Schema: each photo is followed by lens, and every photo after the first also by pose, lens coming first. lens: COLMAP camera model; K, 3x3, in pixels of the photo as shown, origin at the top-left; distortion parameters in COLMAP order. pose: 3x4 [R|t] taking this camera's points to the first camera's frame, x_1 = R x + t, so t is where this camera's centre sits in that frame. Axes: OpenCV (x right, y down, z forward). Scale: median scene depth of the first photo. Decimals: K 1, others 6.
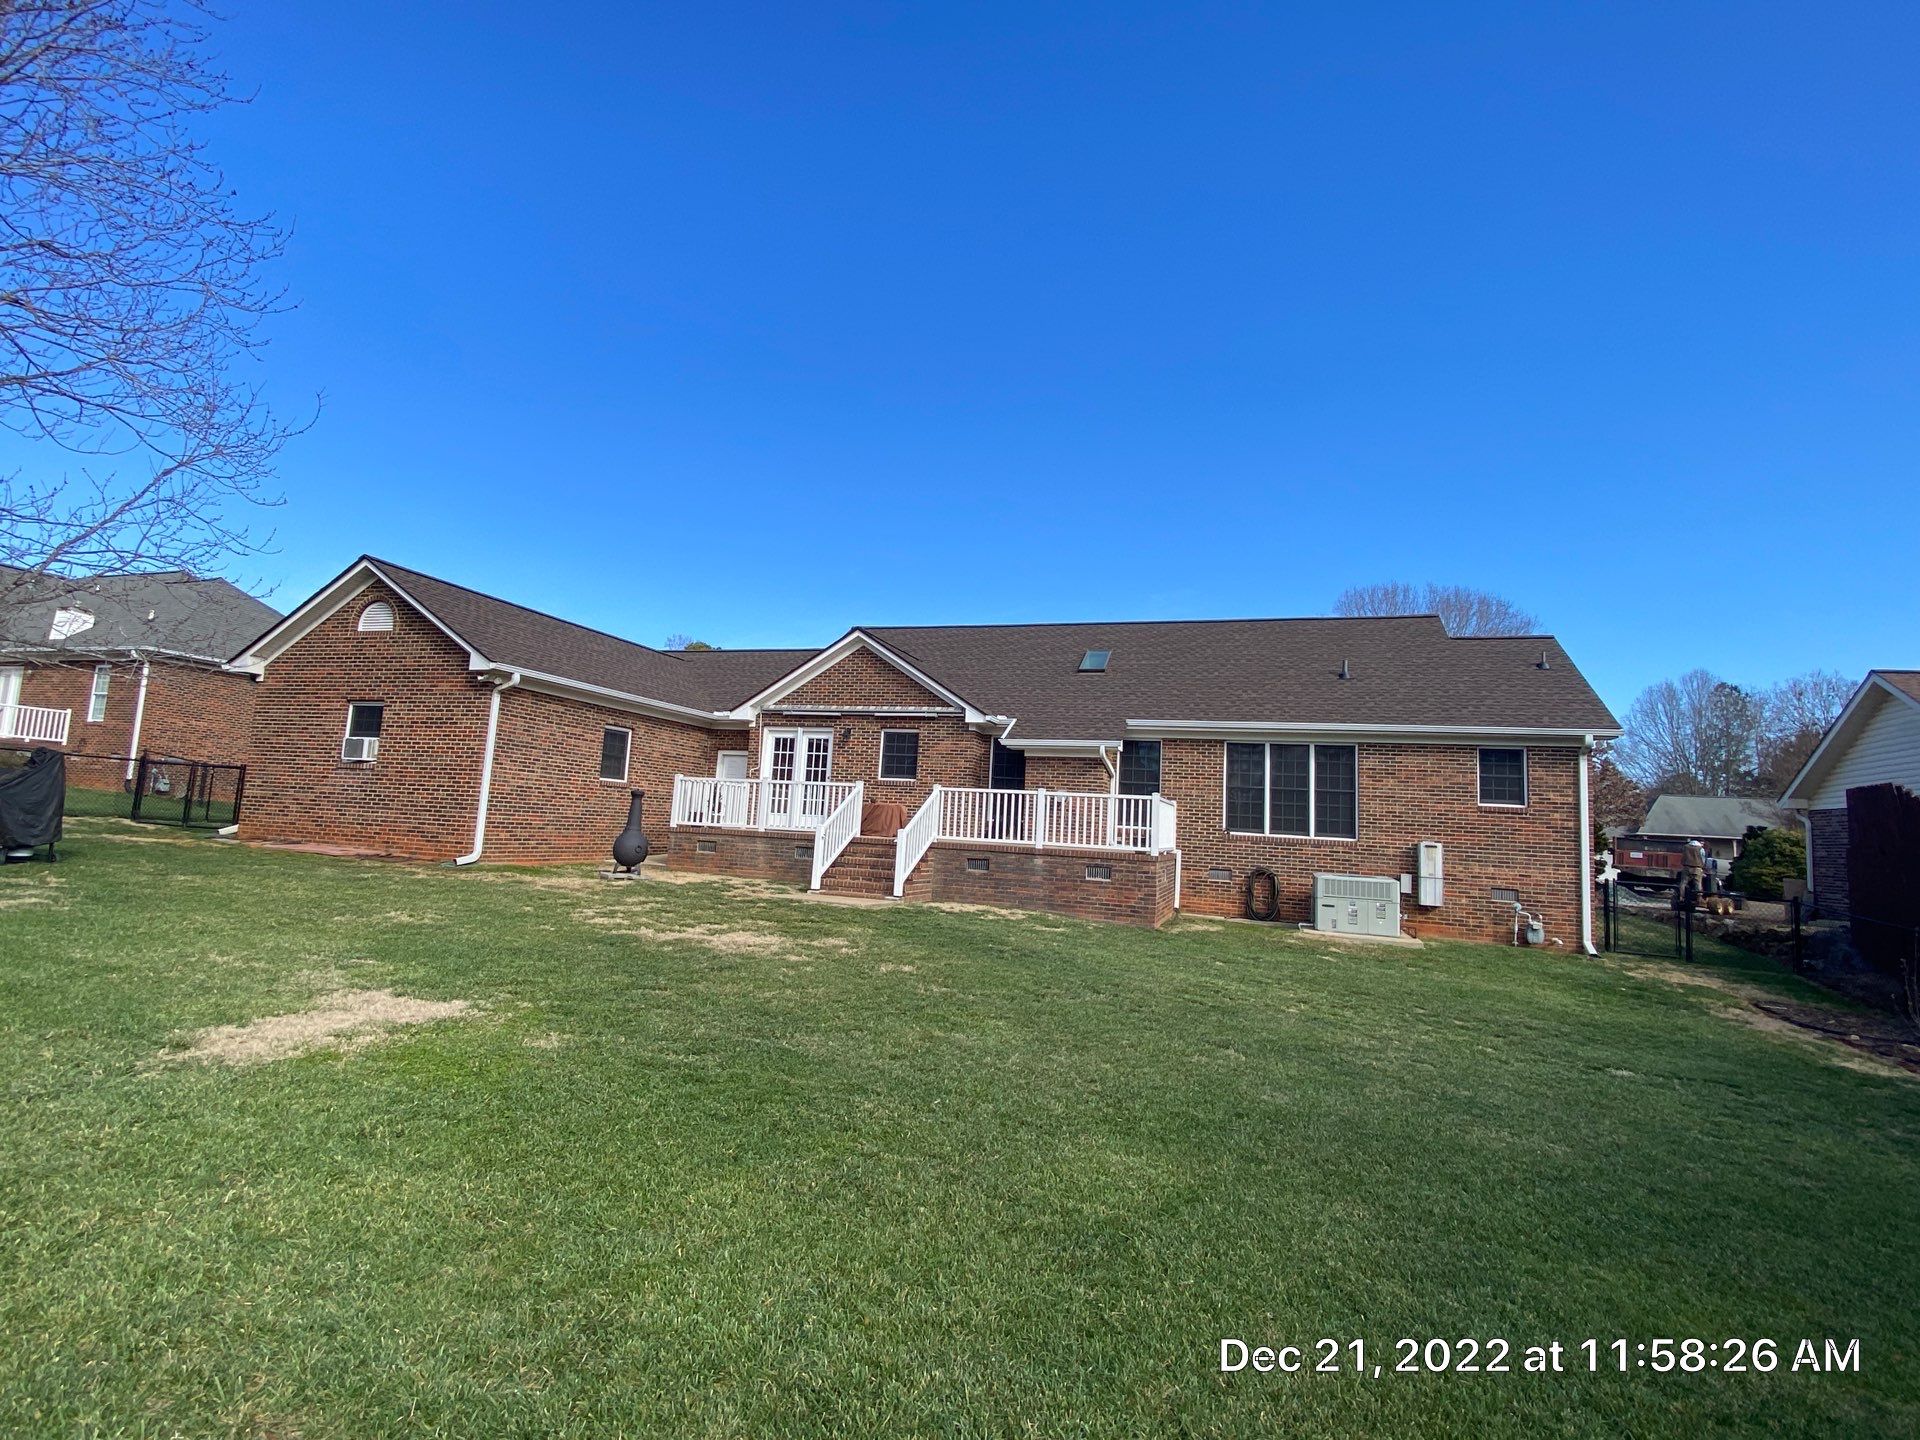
lens RADIAL K [[912.6, 0, 960.0], [0, 912.6, 720.0], [0, 0, 1]] dist [0.045628, -0.056738]
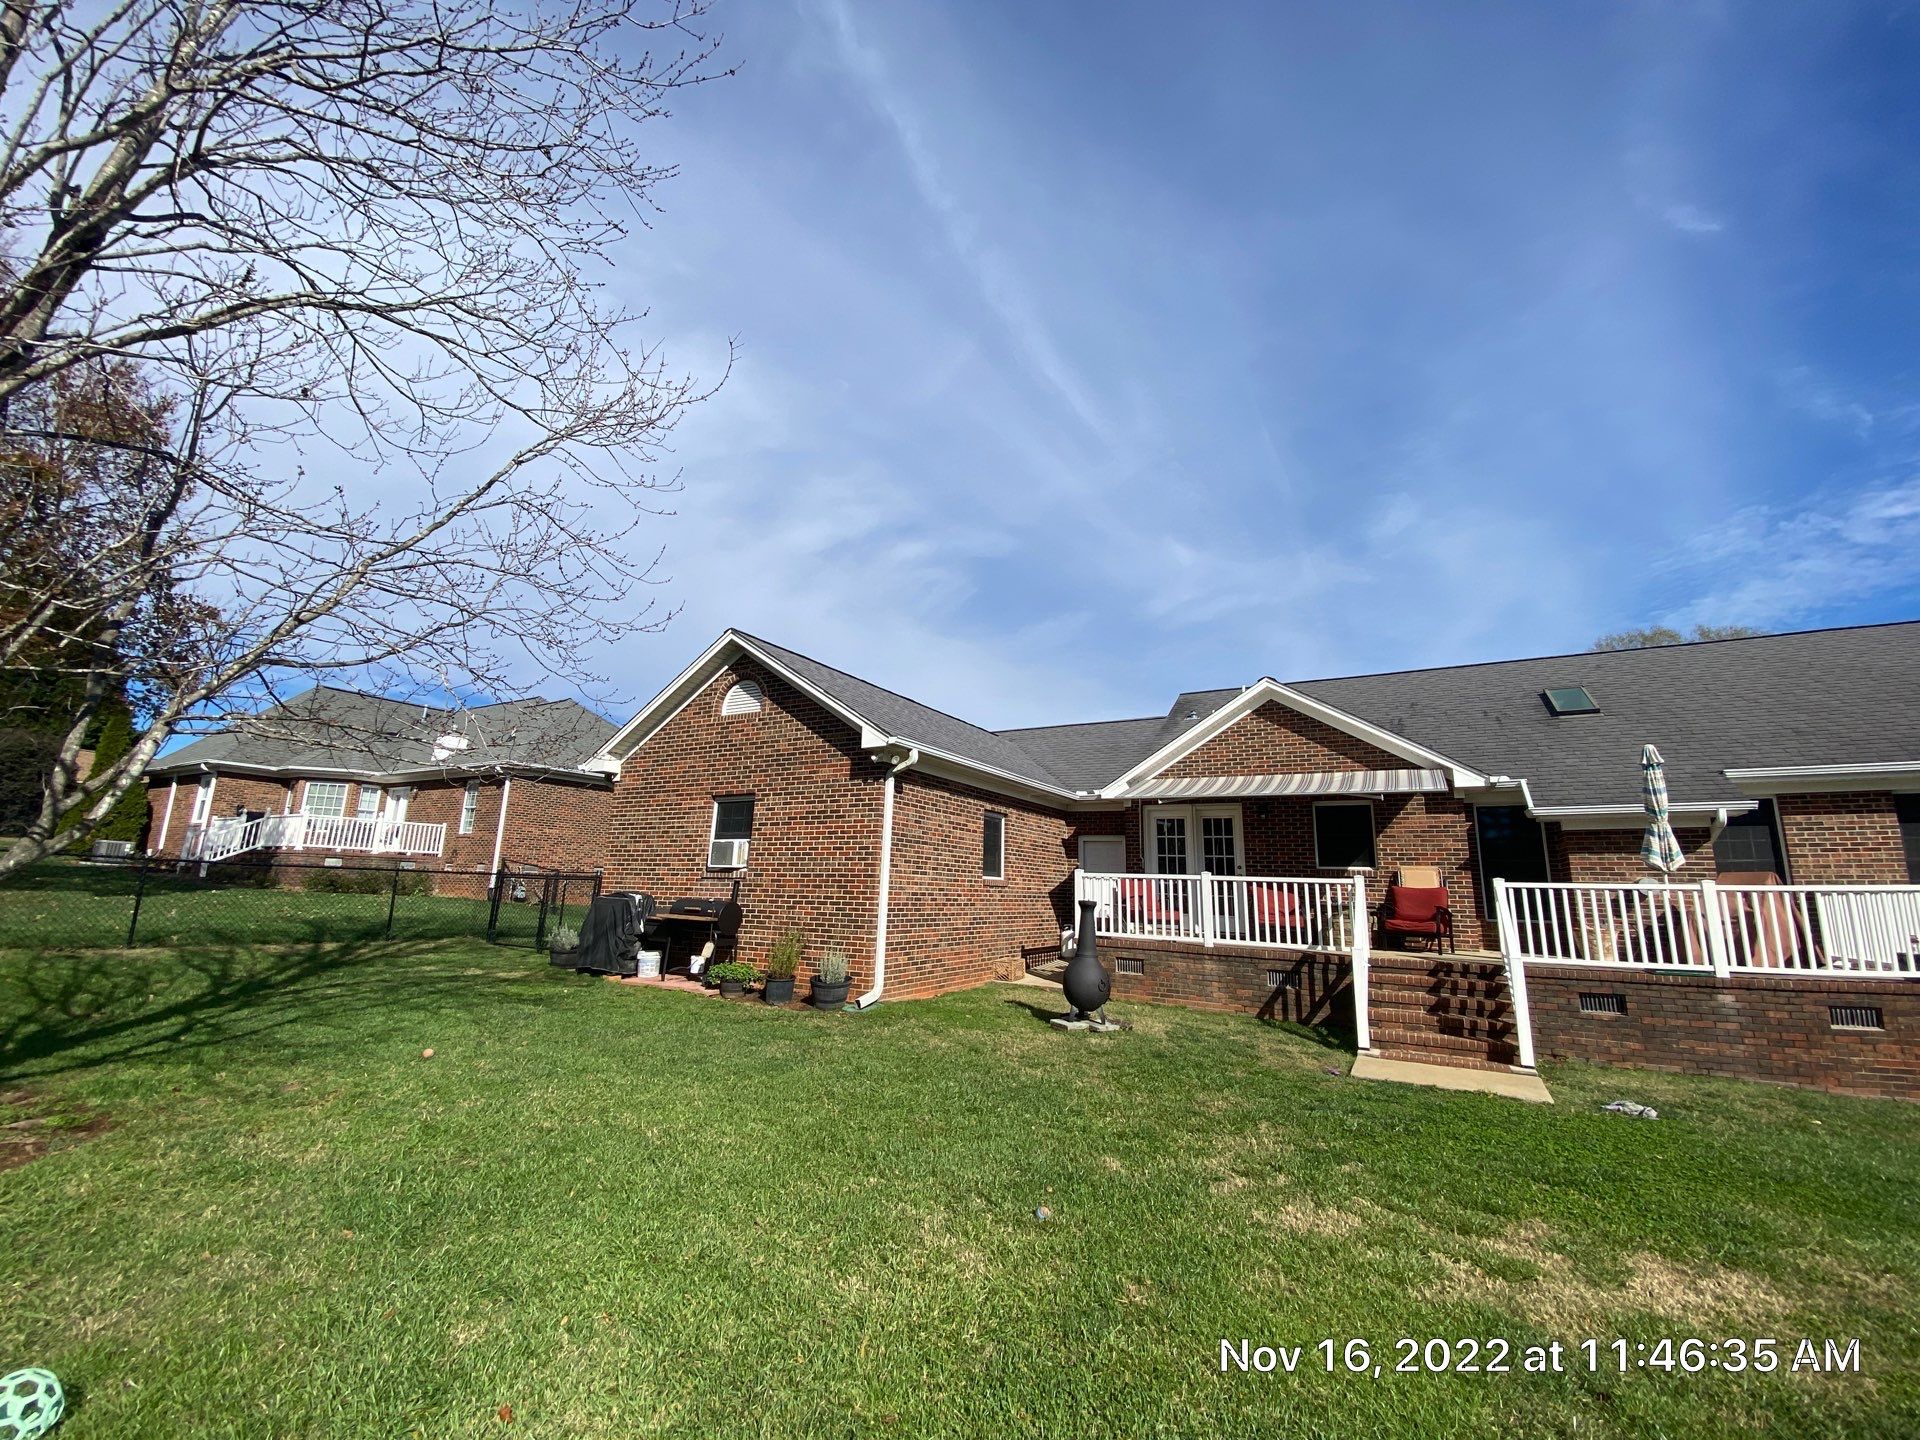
lens RADIAL K [[766.1, 0, 955.1], [0, 766.1, 710.1], [0, 0, 1]] dist [0.014376, -0.019829]
pose [[0.976653, -0.072266, -0.202305, -0.277378], [0.047259, 0.990927, -0.125821, -0.000193], [0.209562, 0.113323, 0.971206, 0.326291]]
